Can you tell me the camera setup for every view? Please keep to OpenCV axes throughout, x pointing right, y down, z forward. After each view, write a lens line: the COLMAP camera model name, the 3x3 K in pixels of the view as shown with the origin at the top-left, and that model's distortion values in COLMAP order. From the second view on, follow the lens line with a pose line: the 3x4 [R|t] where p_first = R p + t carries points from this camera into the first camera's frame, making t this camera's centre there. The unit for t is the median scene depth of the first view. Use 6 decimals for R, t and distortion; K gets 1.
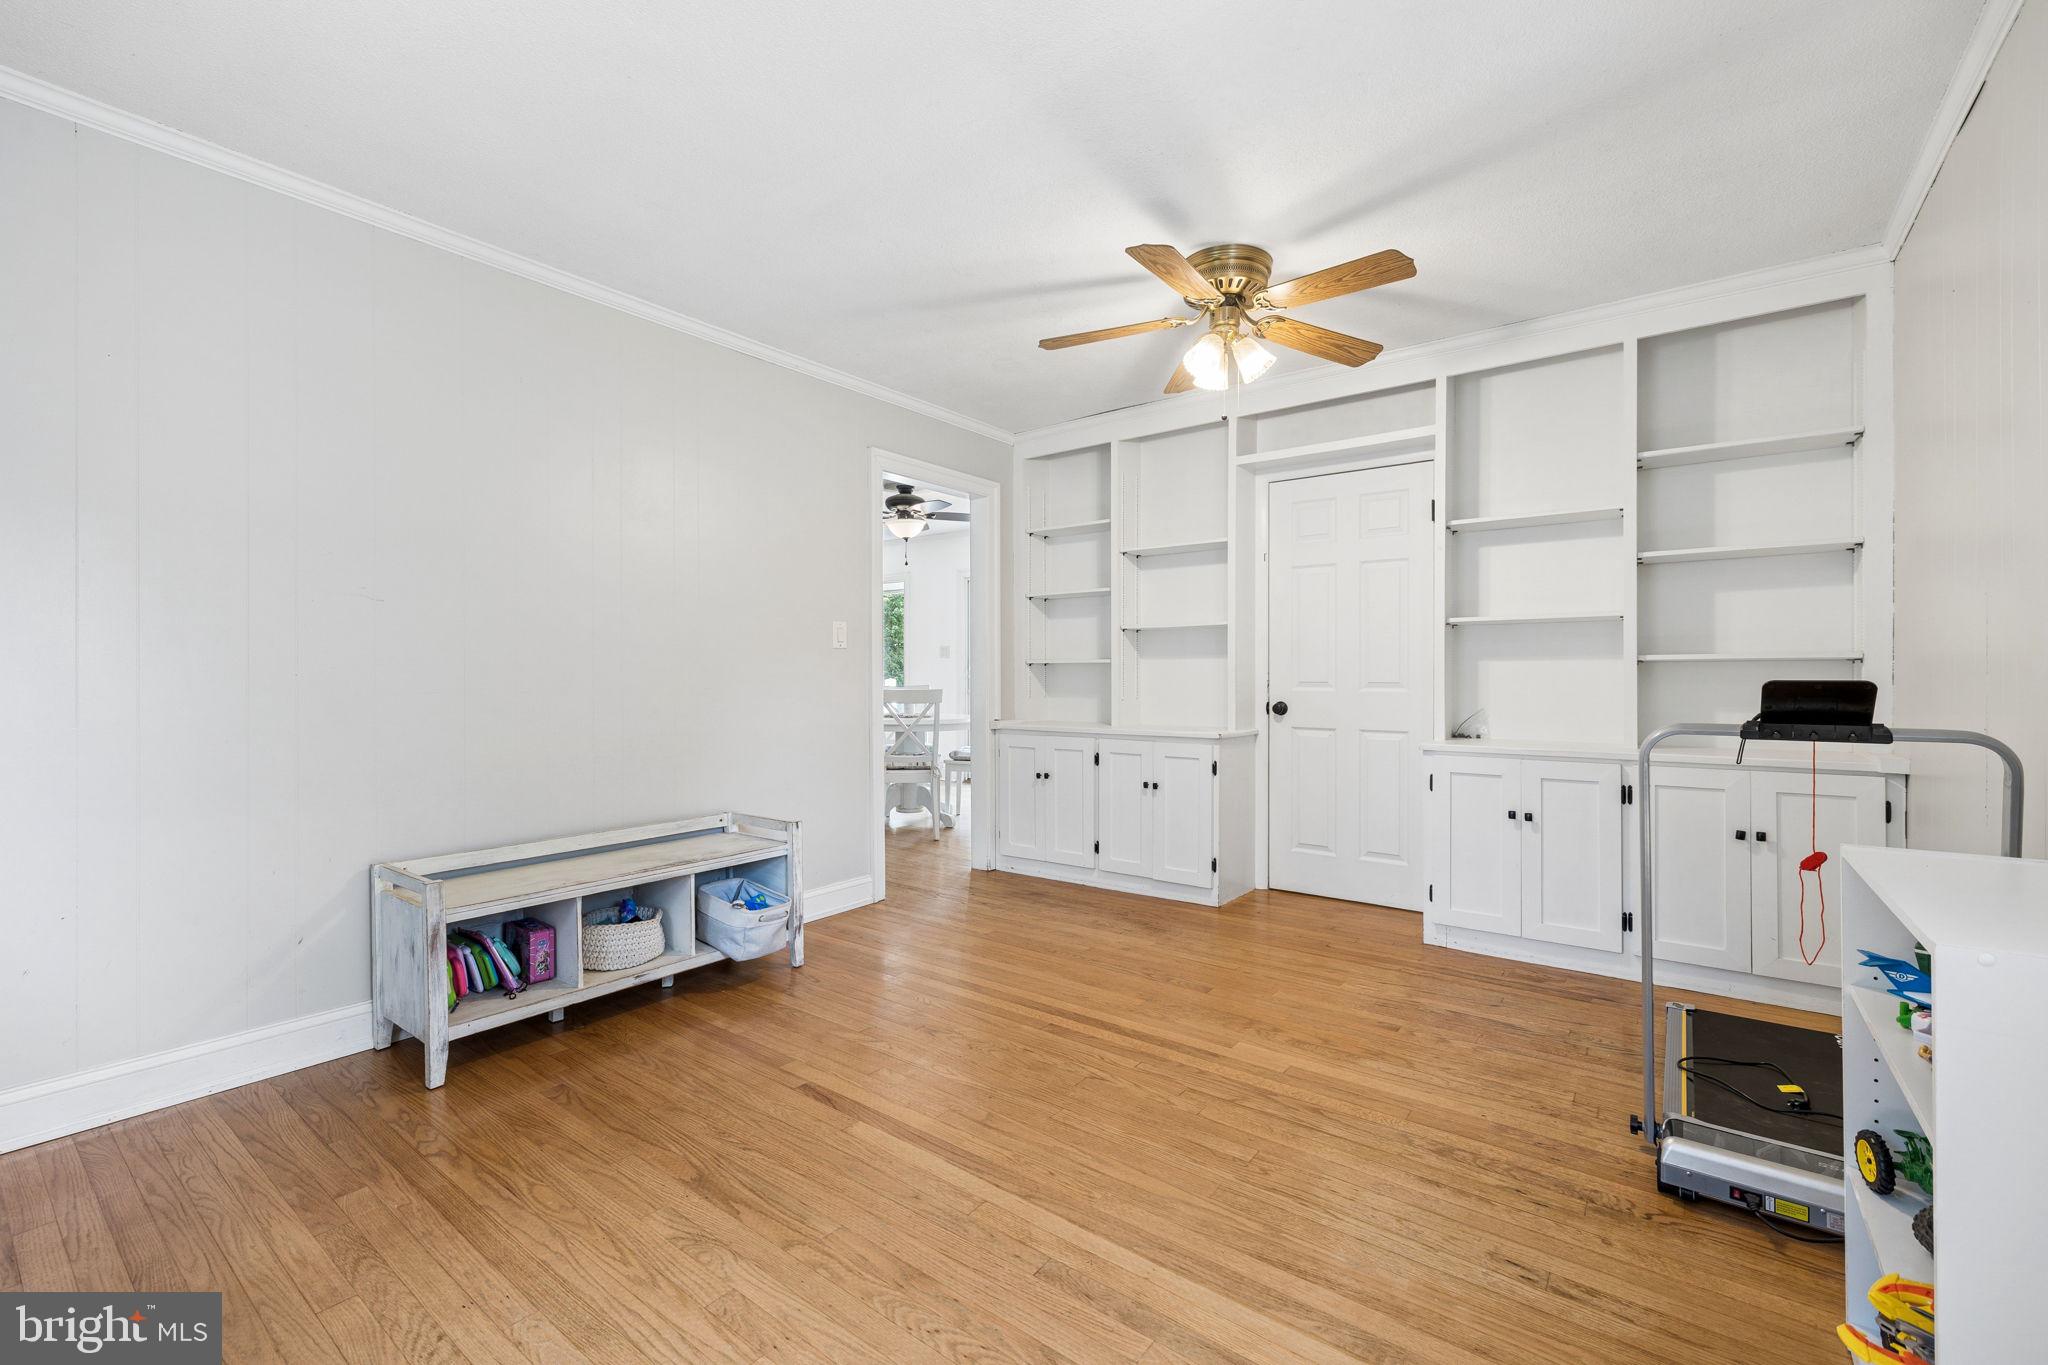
lens RADIAL K [[855.8, 0, 1030.8], [0, 855.8, 676.7], [0, 0, 1]] dist [0.000417, 0.000095]
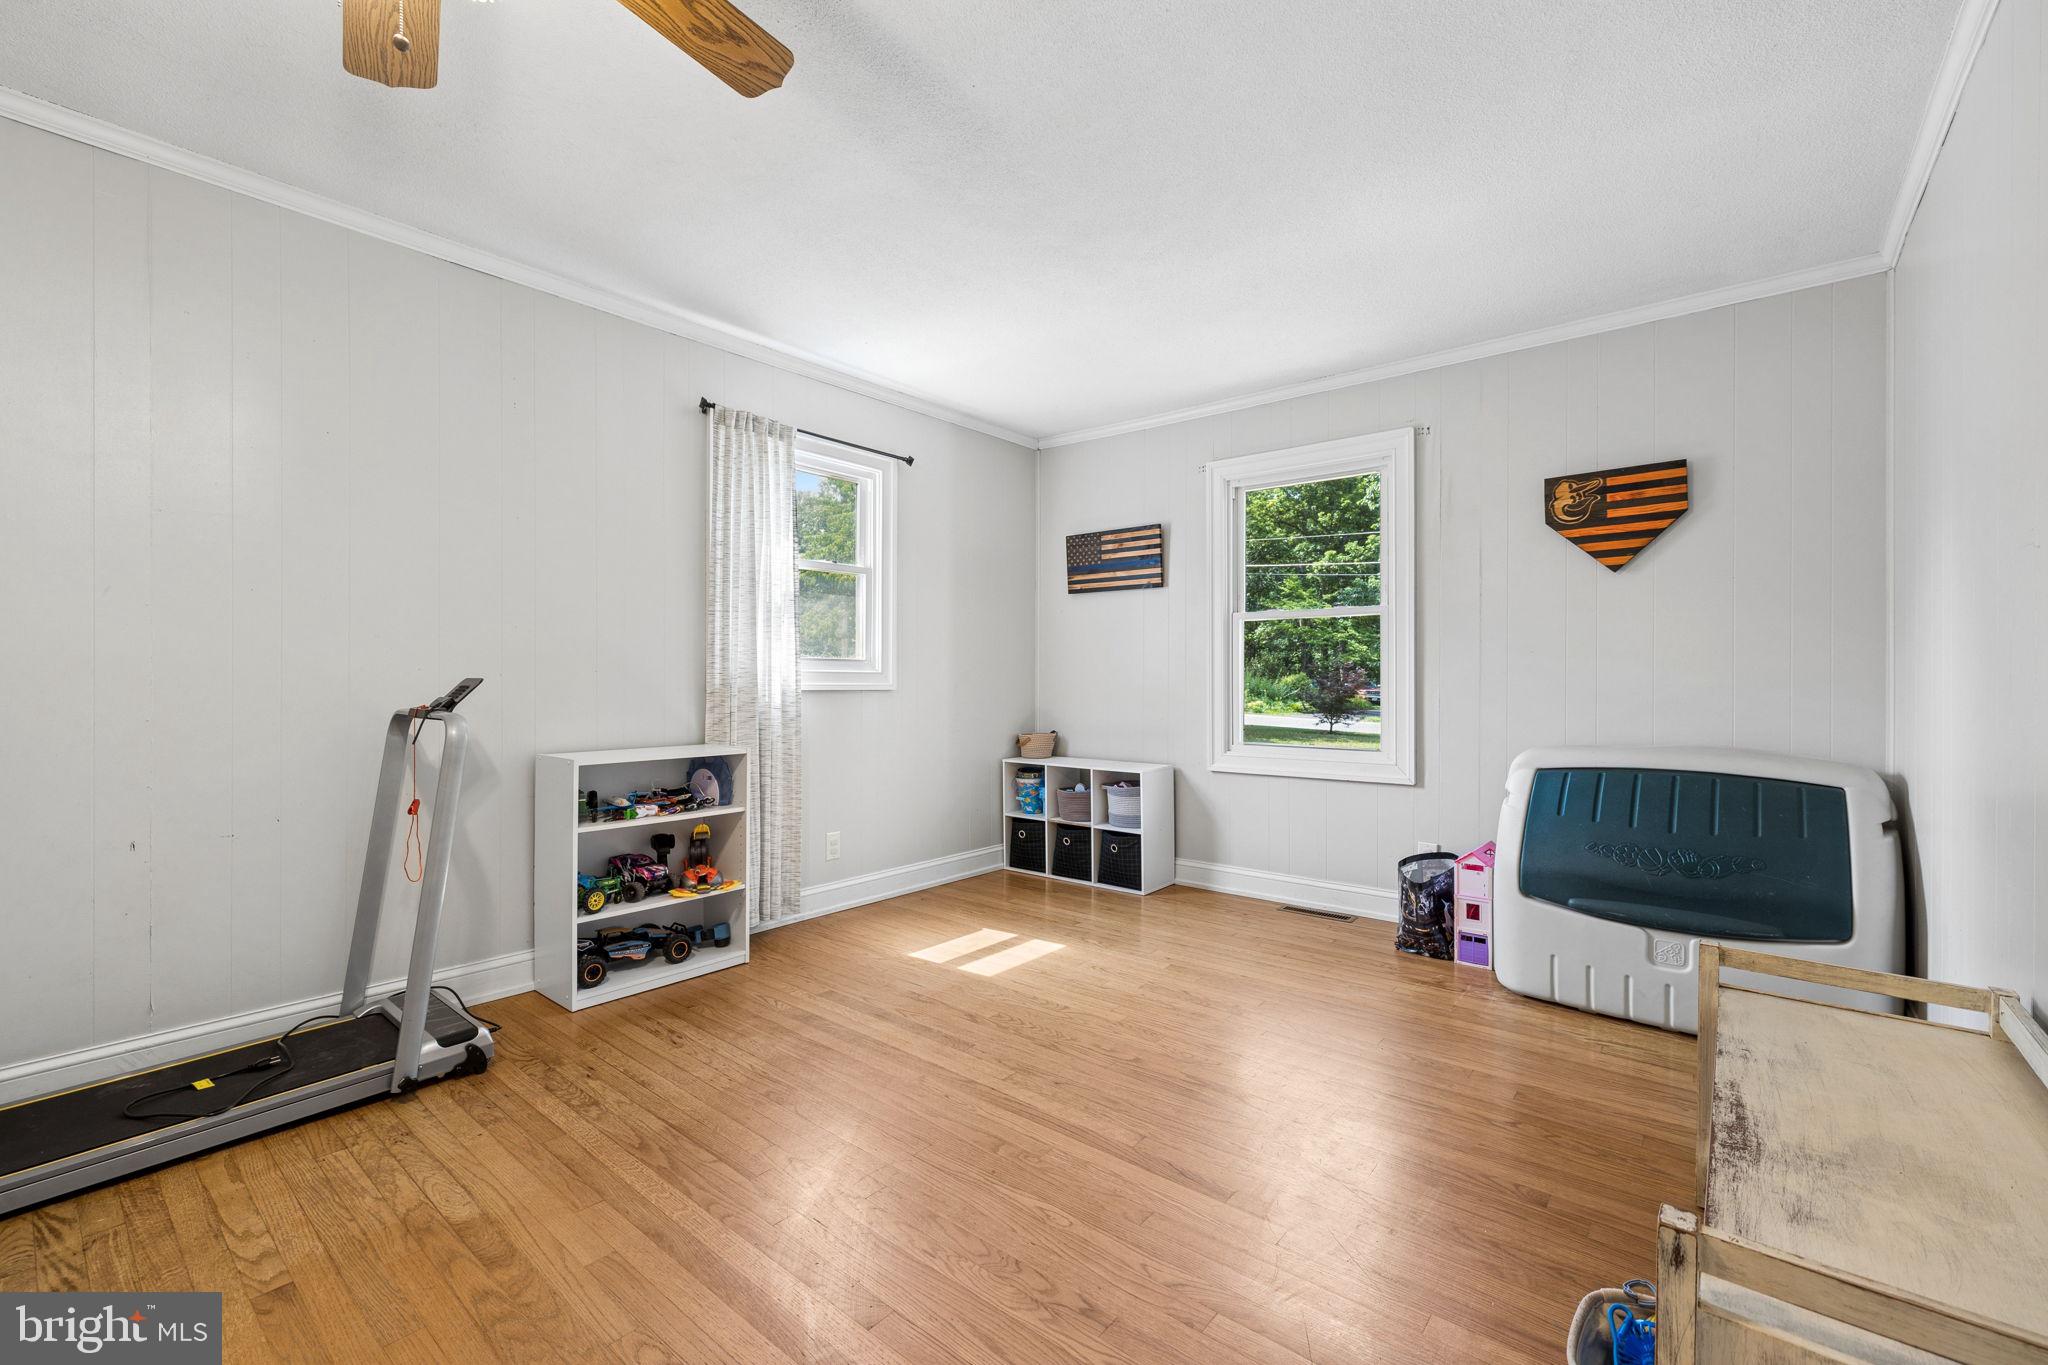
lens RADIAL K [[855.8, 0, 1030.8], [0, 855.8, 676.7], [0, 0, 1]] dist [0.000417, 0.000095]
pose [[-0.999103, -0.002783, 0.042254, -0.136362], [-0.002827, 0.999996, -0.000985, 0.000986], [-0.042251, -0.001104, -0.999106, 2.119068]]
